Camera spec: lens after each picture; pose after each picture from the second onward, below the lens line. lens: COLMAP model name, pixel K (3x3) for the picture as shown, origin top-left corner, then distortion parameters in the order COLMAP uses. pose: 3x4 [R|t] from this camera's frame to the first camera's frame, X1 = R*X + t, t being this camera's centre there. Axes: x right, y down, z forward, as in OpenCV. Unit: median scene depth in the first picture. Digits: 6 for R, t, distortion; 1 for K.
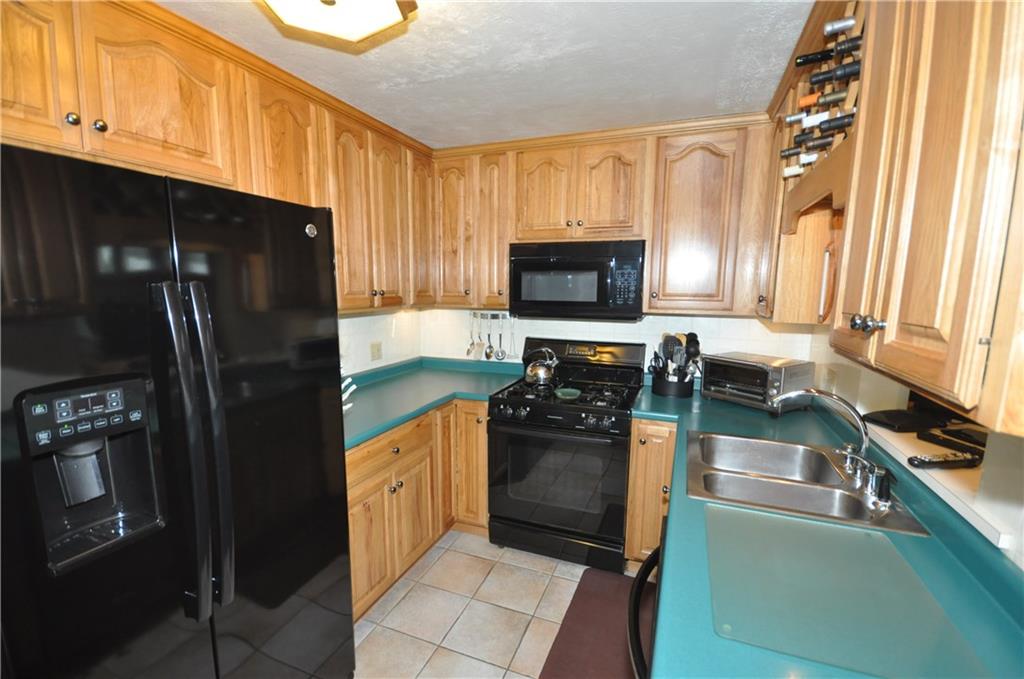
lens RADIAL K [[449.5, 0, 511.5], [0, 449.5, 352.9], [0, 0, 1]] dist [-0.001029, -0.001150]
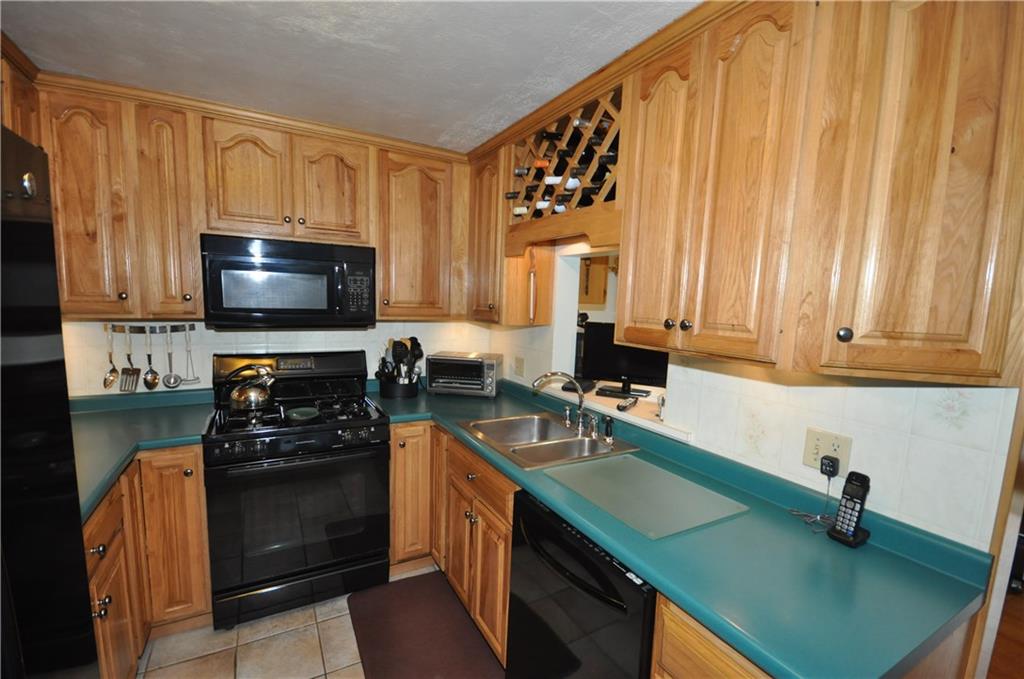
lens RADIAL K [[449.5, 0, 511.5], [0, 449.5, 352.9], [0, 0, 1]] dist [-0.001029, -0.001150]
pose [[0.637008, -0.080277, 0.766666, -0.288014], [0.086844, 0.995705, 0.032102, -0.021132], [-0.765950, 0.046131, 0.641243, 0.123930]]
